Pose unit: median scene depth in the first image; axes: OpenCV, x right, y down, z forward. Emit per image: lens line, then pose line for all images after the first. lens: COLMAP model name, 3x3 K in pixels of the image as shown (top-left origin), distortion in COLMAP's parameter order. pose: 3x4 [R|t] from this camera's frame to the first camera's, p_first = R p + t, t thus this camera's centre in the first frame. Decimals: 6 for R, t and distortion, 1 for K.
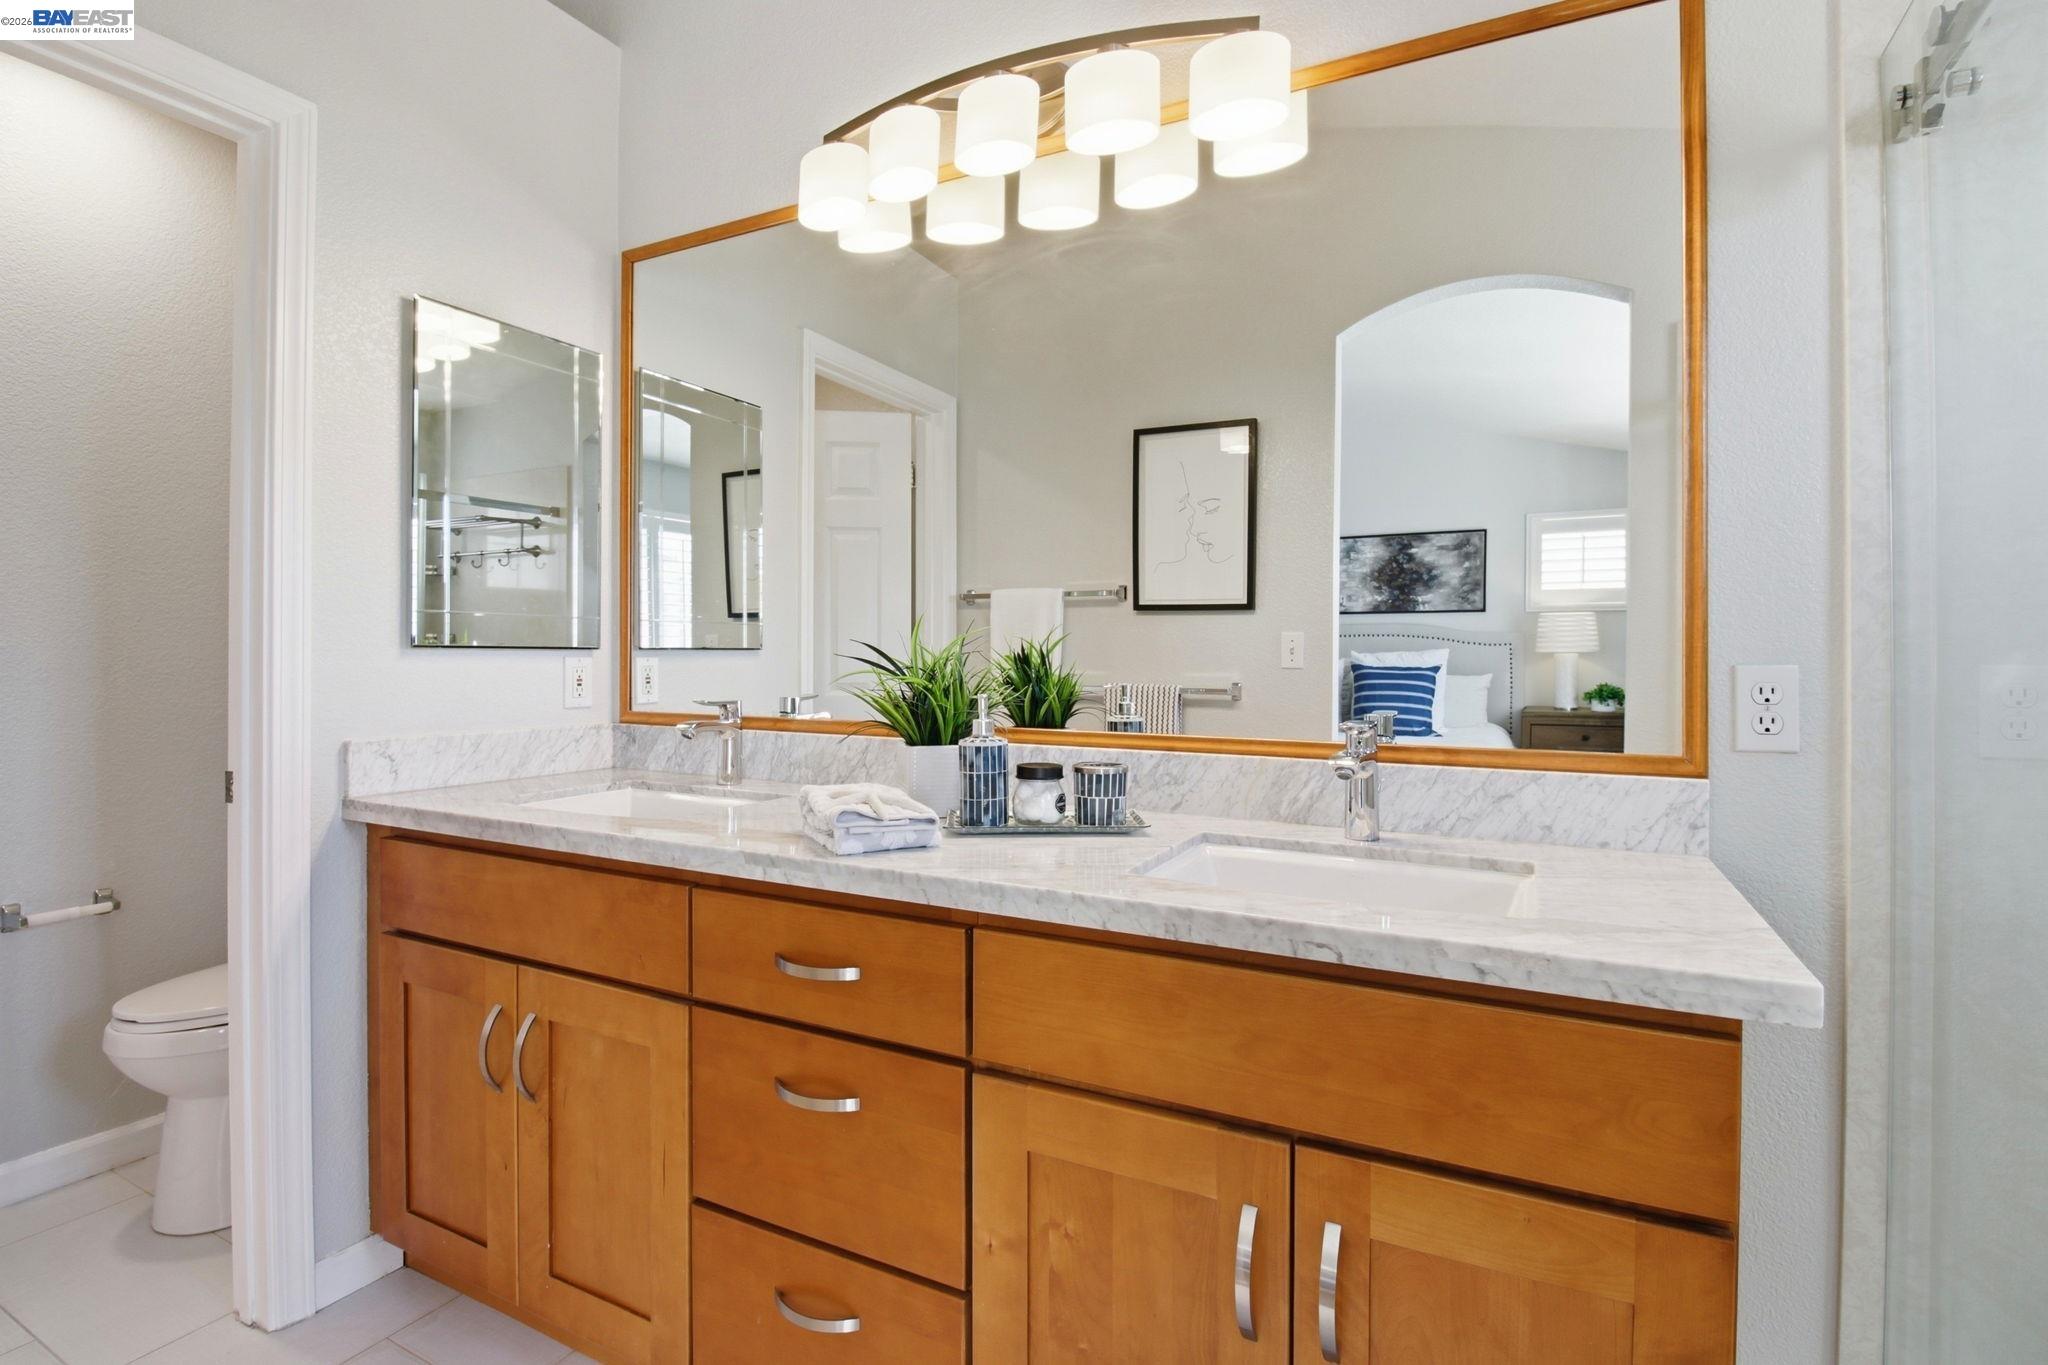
lens RADIAL K [[973.4, 0, 1032.5], [0, 973.4, 671.7], [0, 0, 1]] dist [-0.001399, -0.010879]
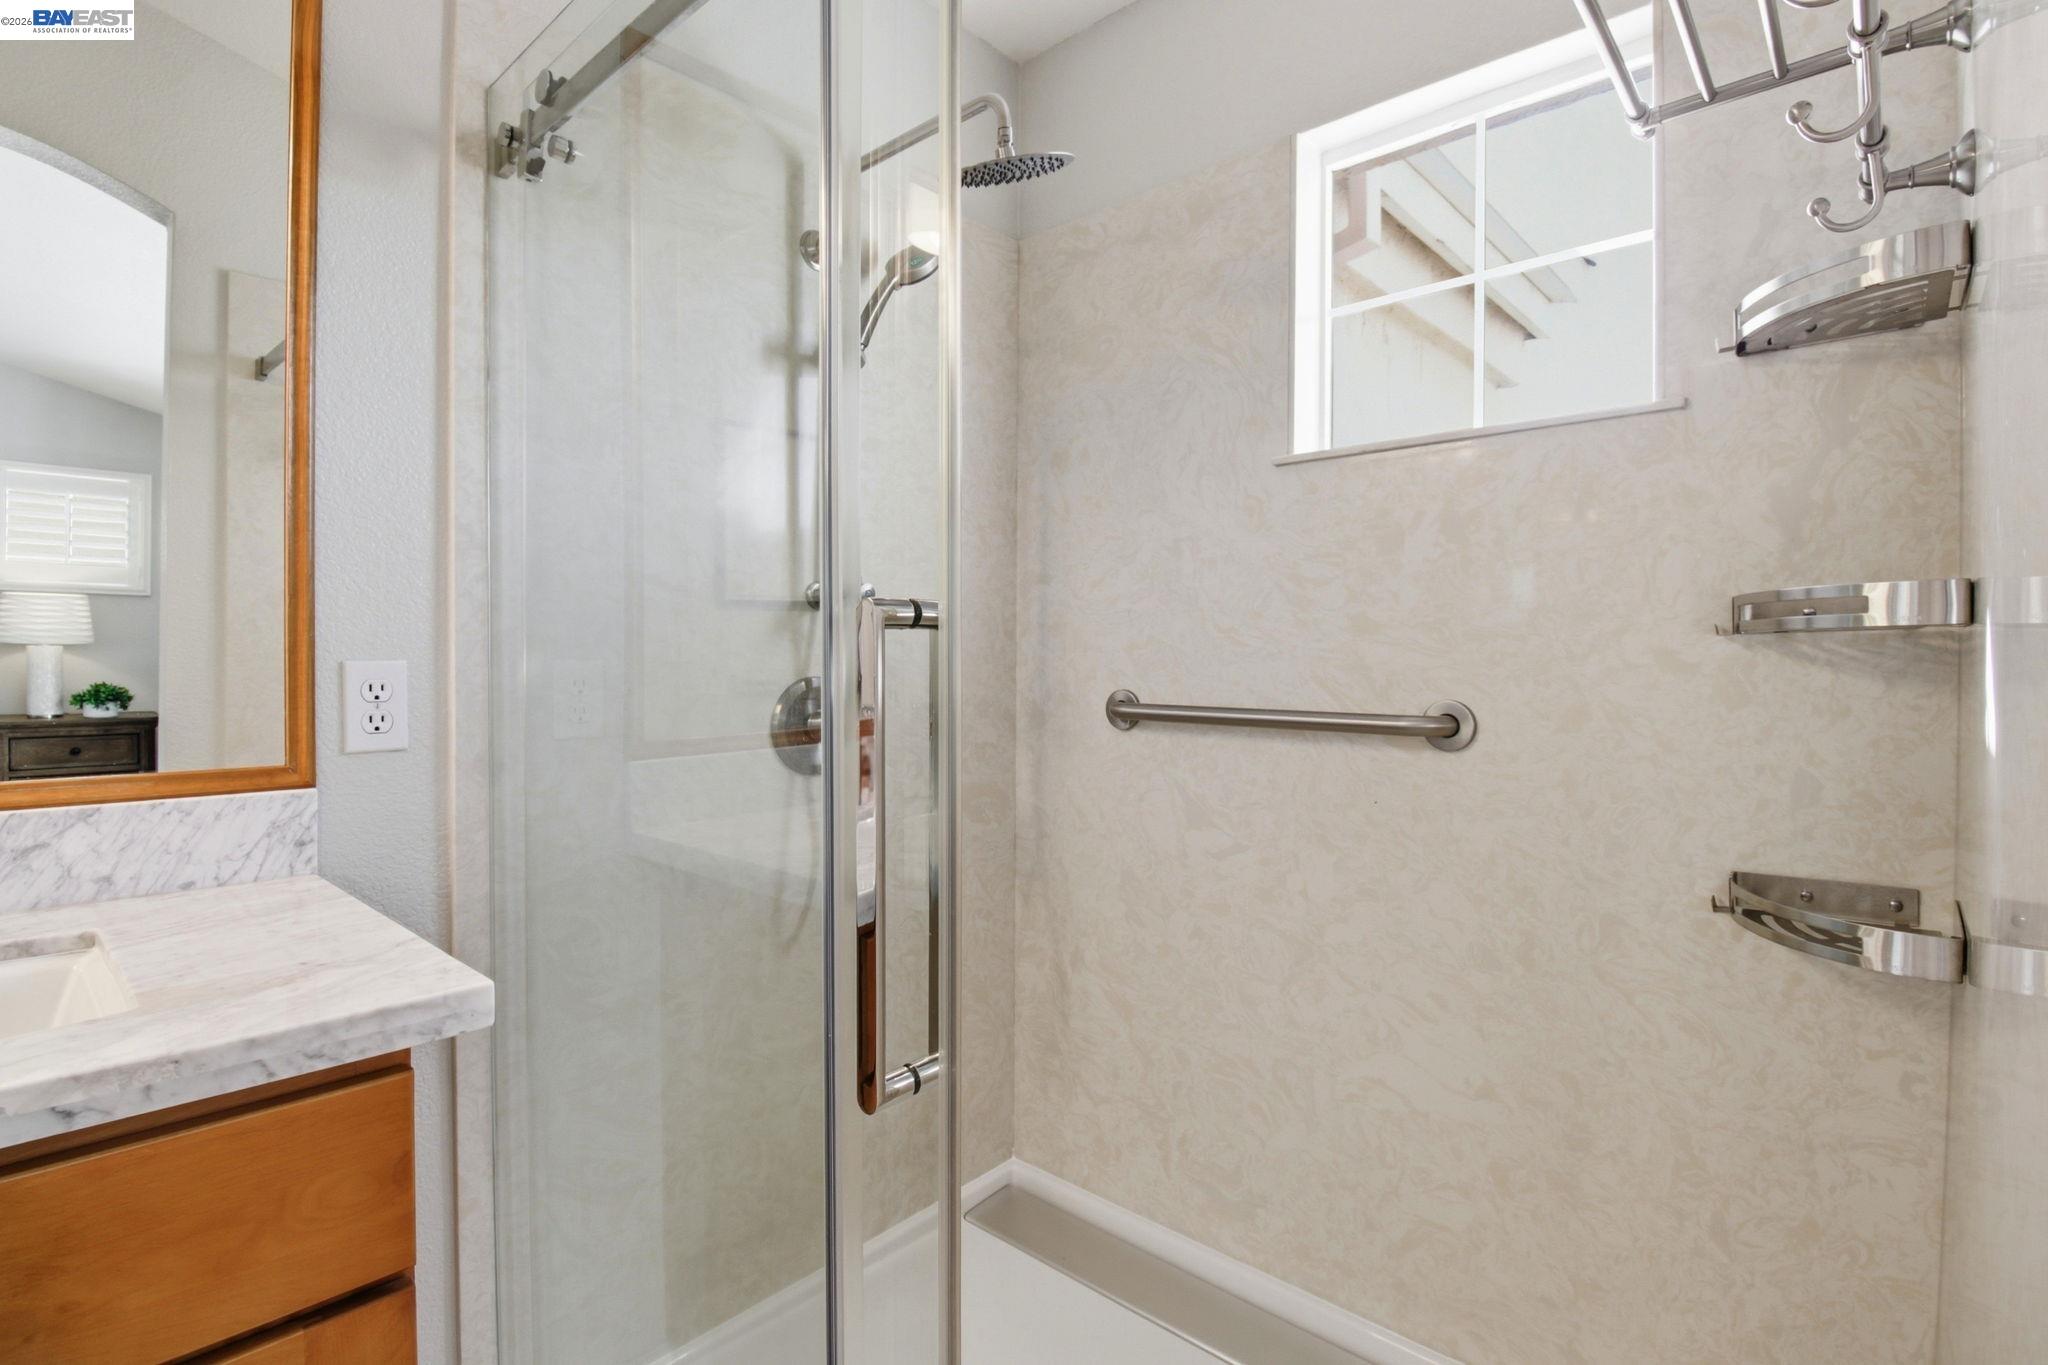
lens RADIAL K [[973.4, 0, 1028.2], [0, 973.4, 666.6], [0, 0, 1]] dist [-0.001399, -0.010879]
pose [[0.246783, -0.009420, 0.969025, -0.012700], [0.008387, 0.999936, 0.007585, -0.003196], [-0.969034, 0.006256, 0.246846, 0.145548]]
